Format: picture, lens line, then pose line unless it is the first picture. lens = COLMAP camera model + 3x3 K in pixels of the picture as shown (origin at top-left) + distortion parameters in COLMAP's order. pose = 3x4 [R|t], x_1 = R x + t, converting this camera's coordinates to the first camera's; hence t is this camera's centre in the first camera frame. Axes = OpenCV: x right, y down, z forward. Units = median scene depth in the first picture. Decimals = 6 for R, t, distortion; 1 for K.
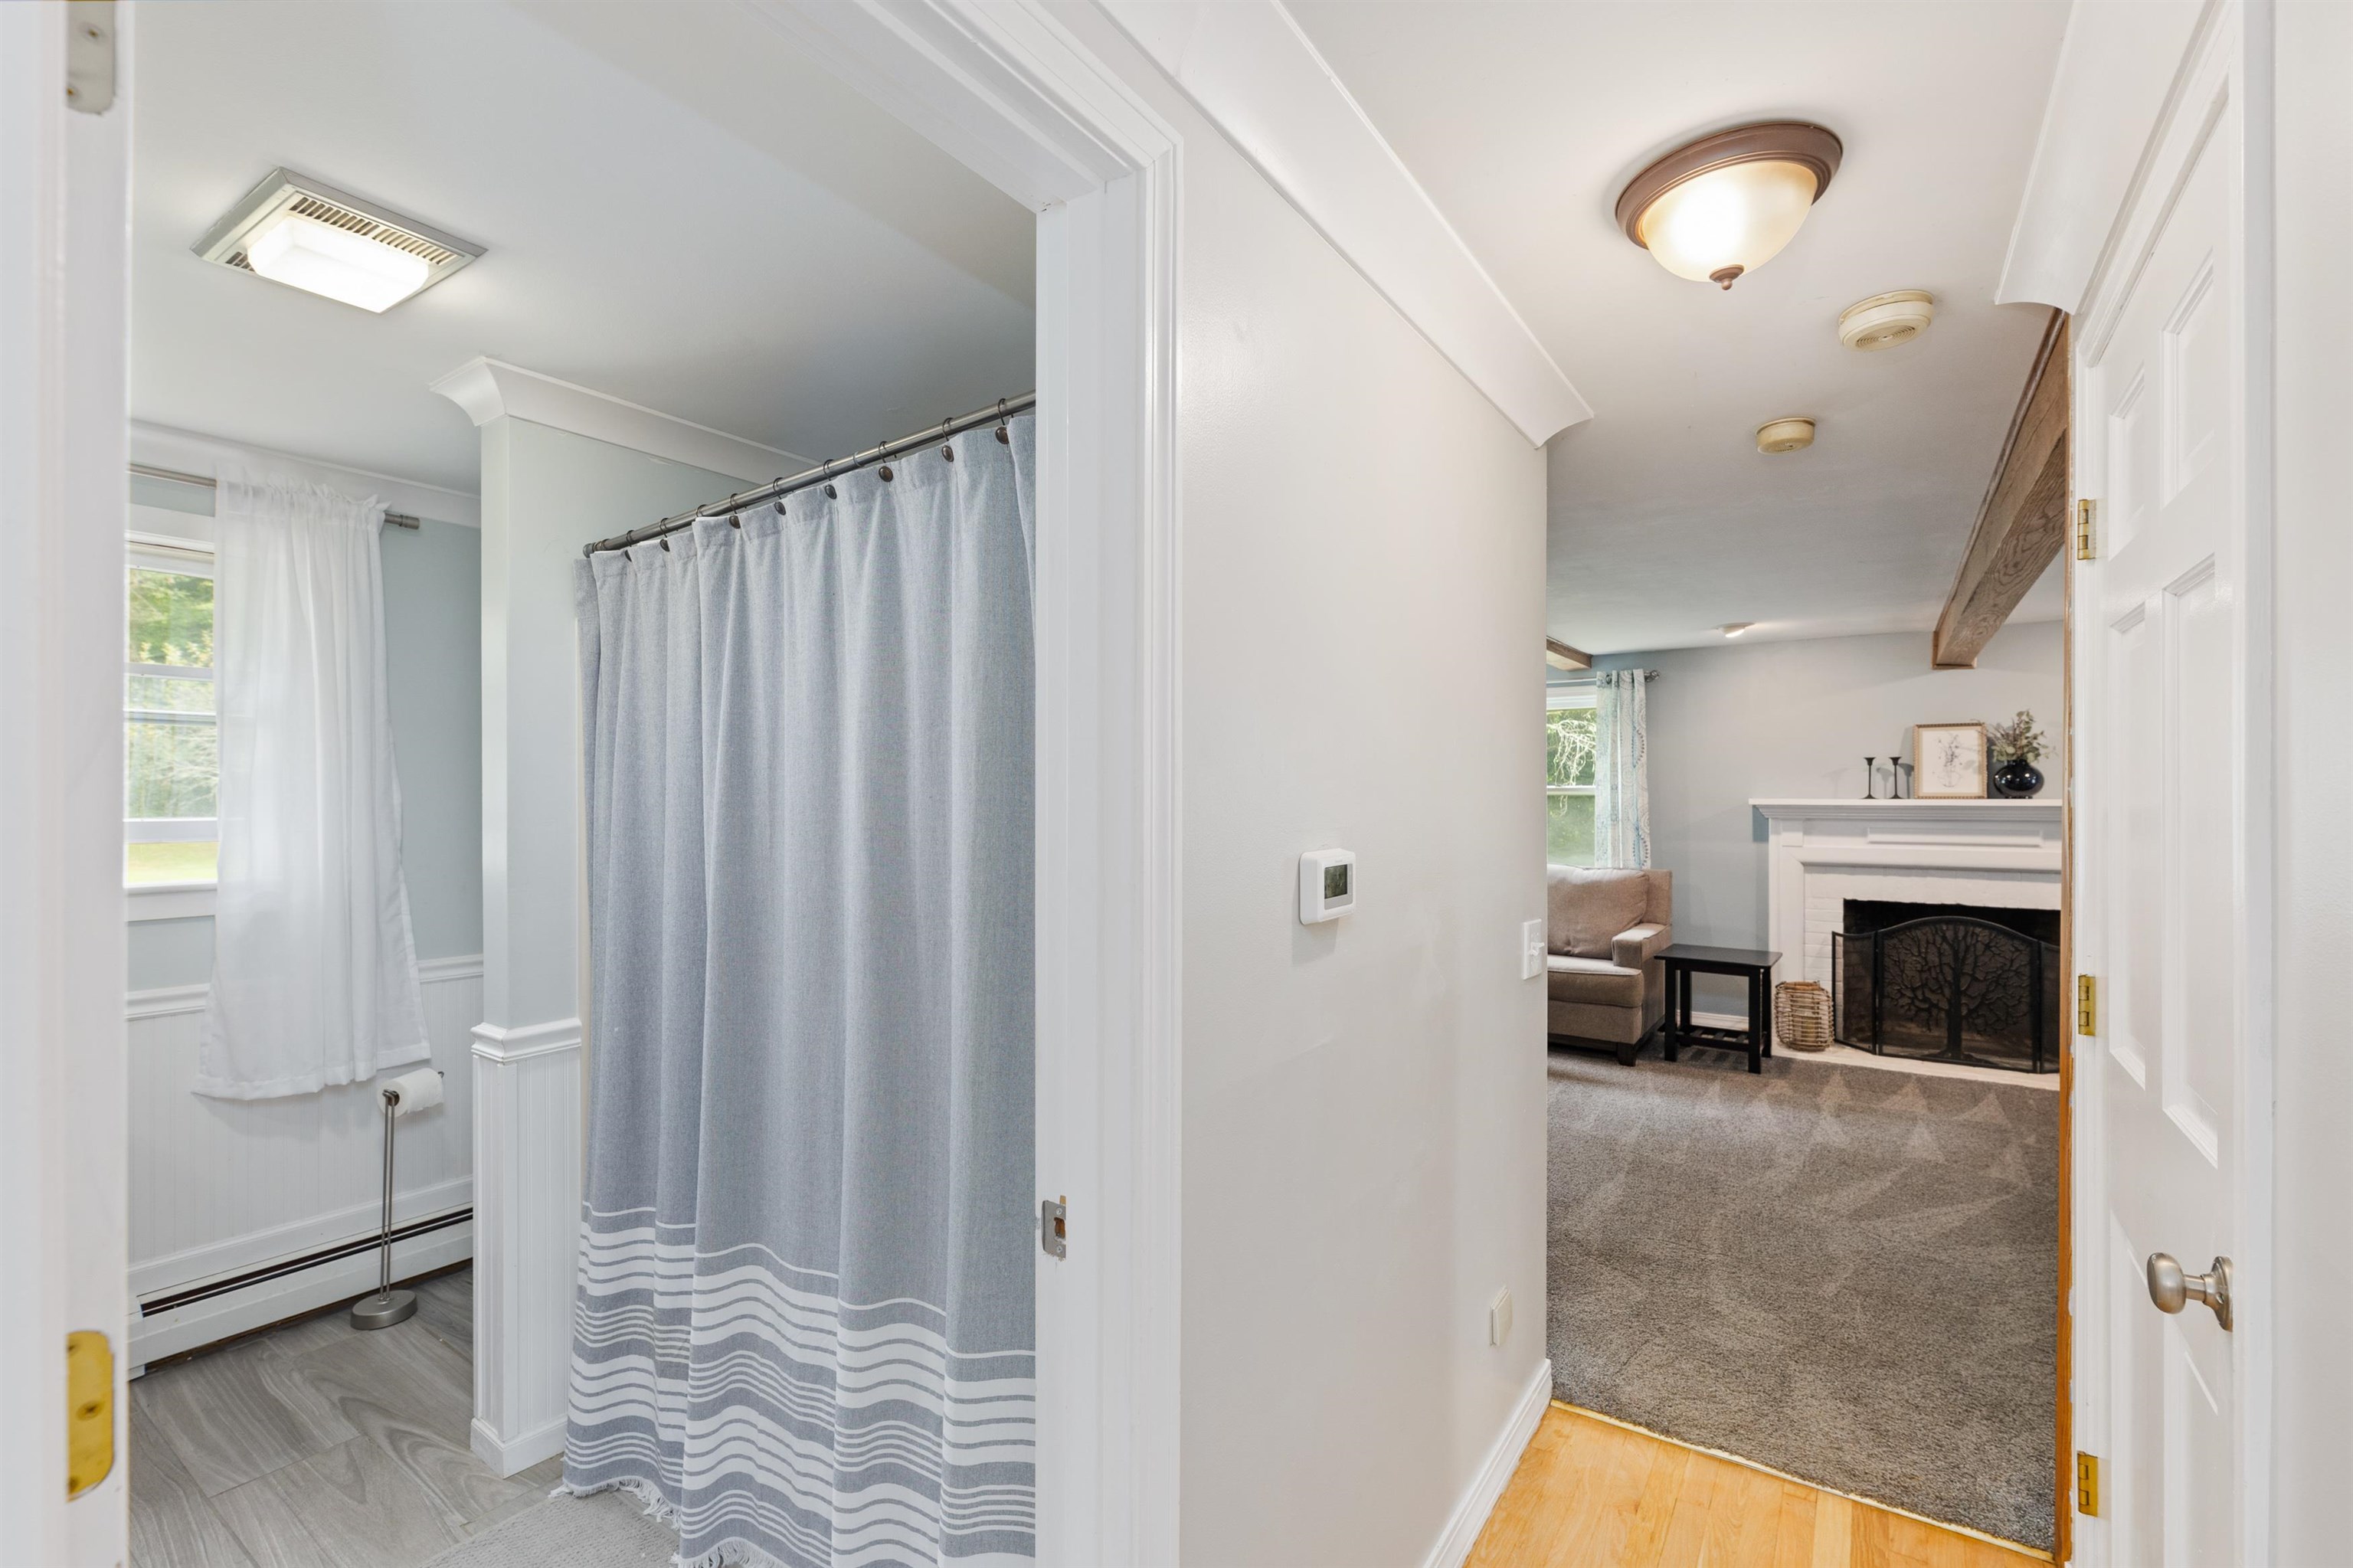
lens RADIAL K [[1062.1, 0, 1185.7], [0, 1062.1, 794.4], [0, 0, 1]] dist [-0.002768, -0.001055]
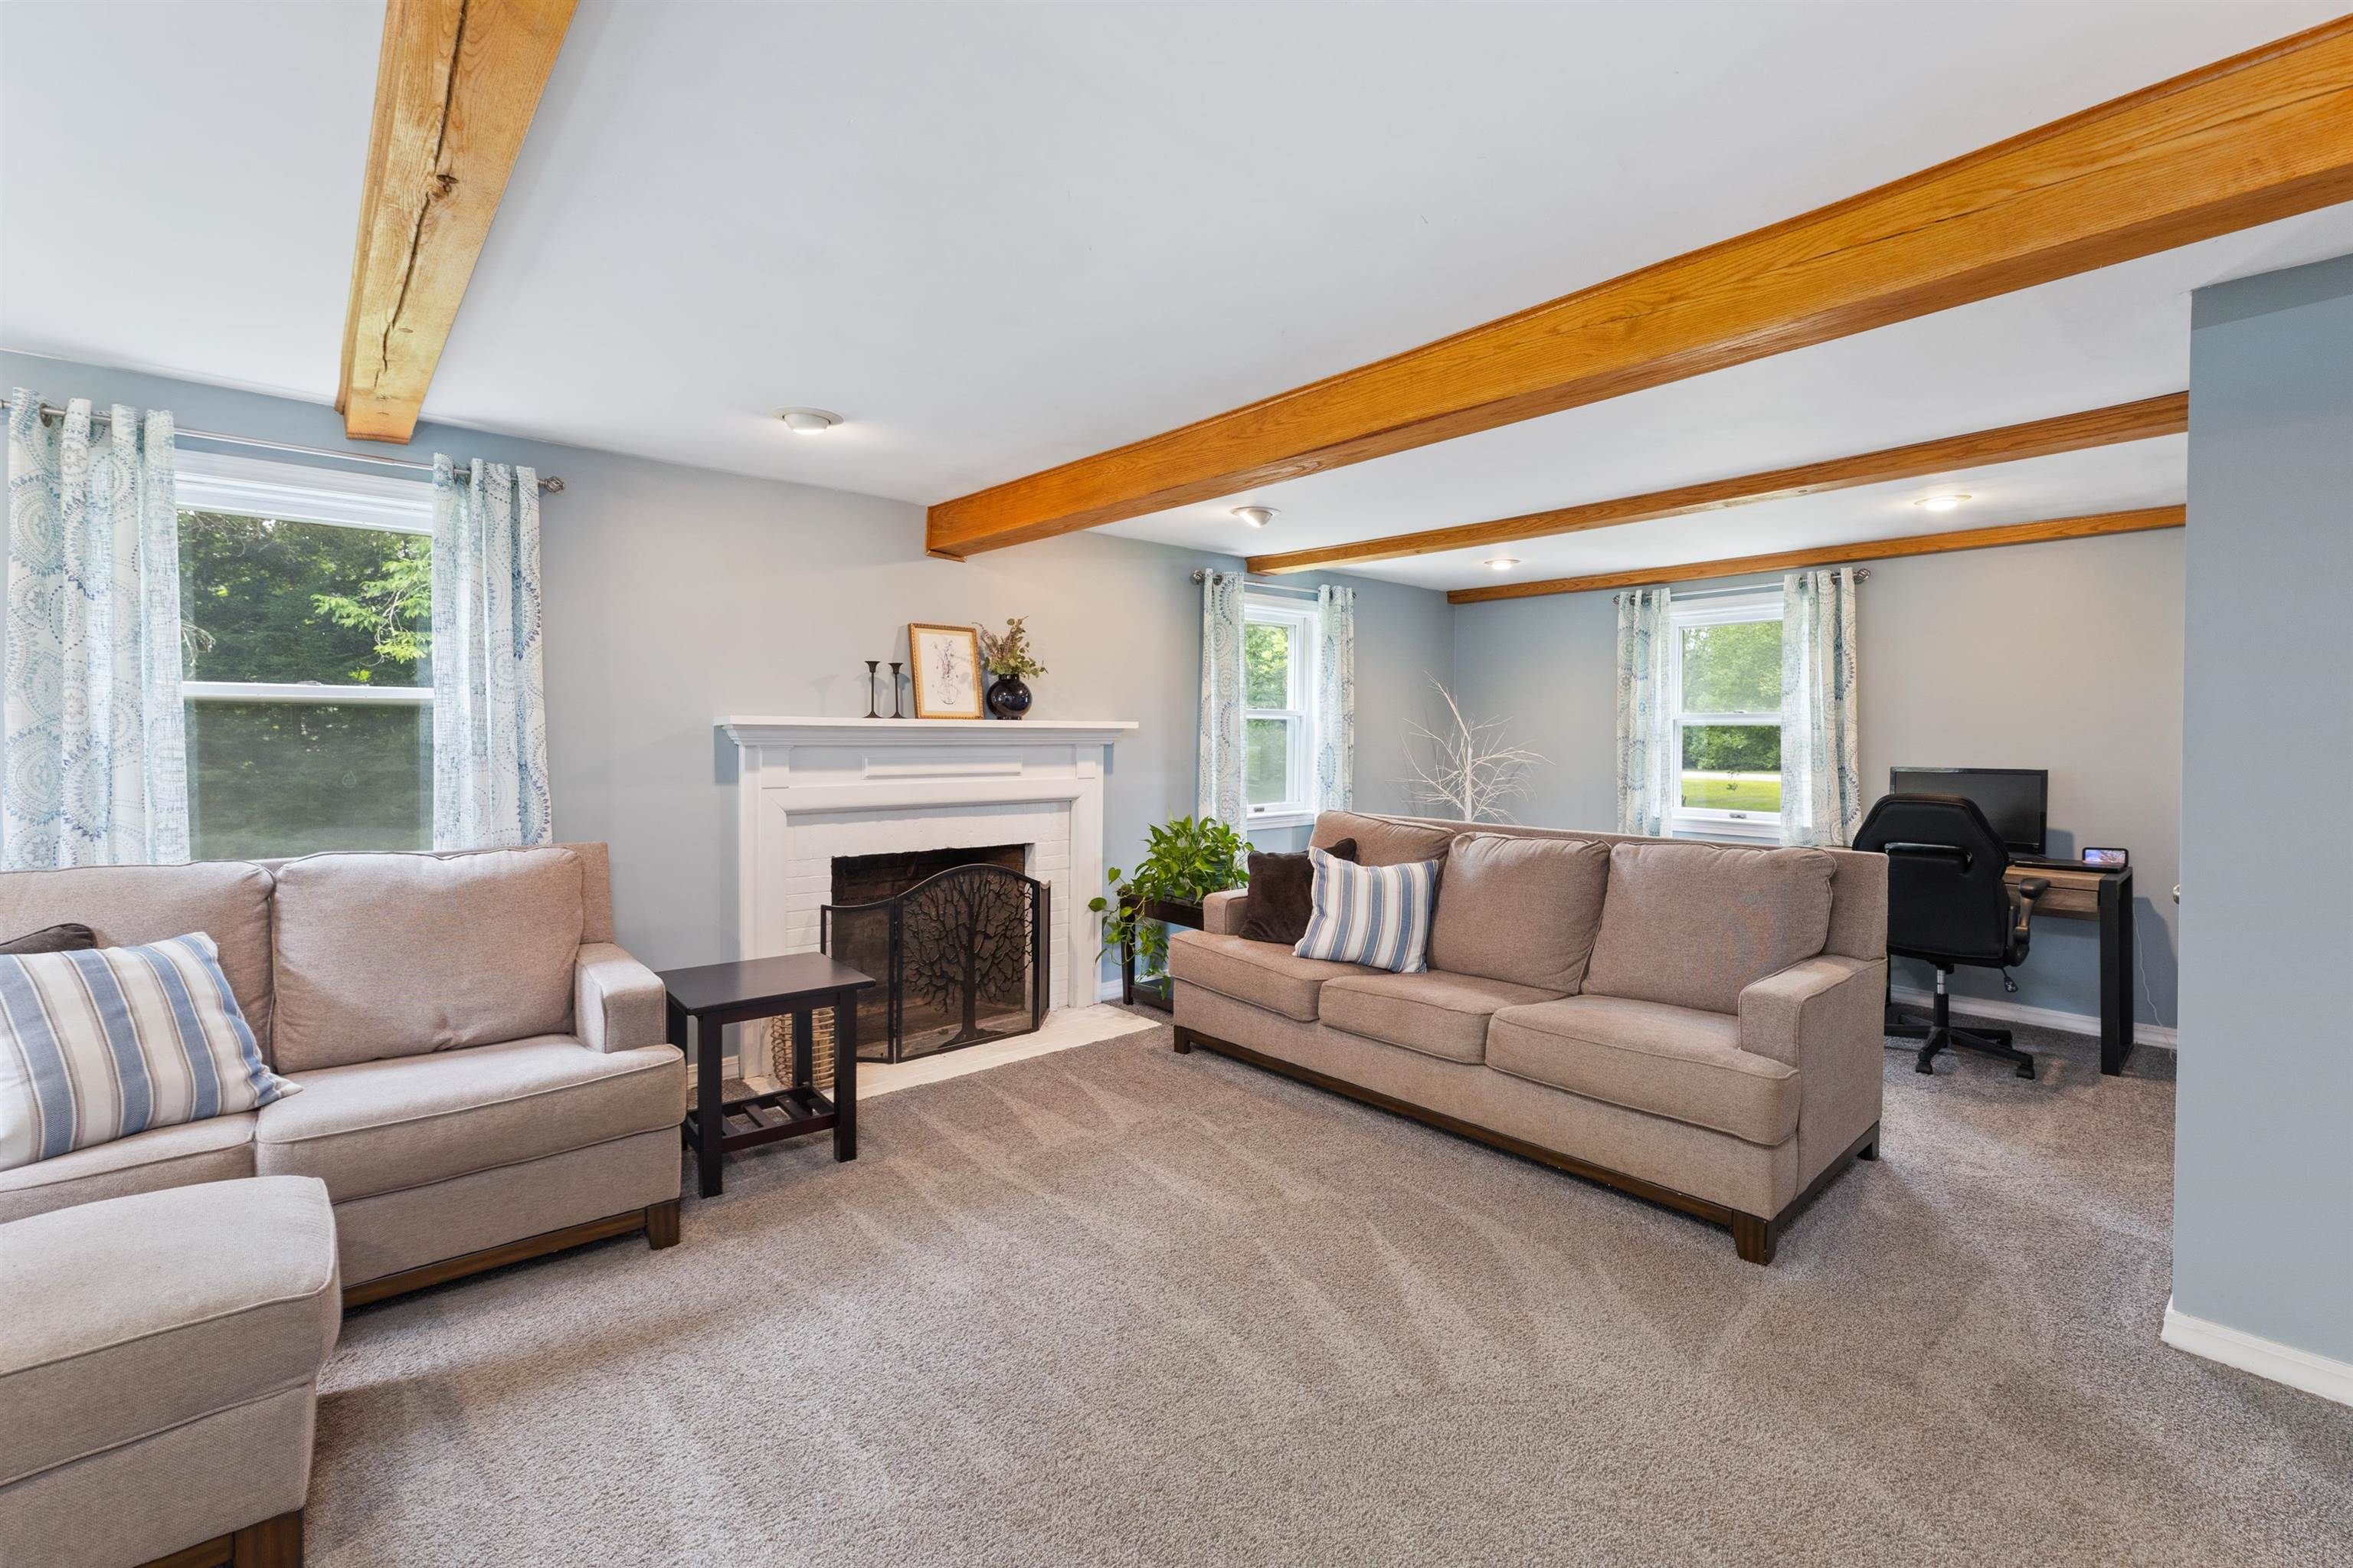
lens RADIAL K [[1013.1, 0, 1209.7], [0, 1013.1, 746.8], [0, 0, 1]] dist [0.000372, -0.000244]
pose [[0.244170, -0.010986, 0.969670, 0.011647], [-0.007185, 0.999888, 0.013137, 0.007644], [-0.969706, -0.010175, 0.244064, 0.341928]]
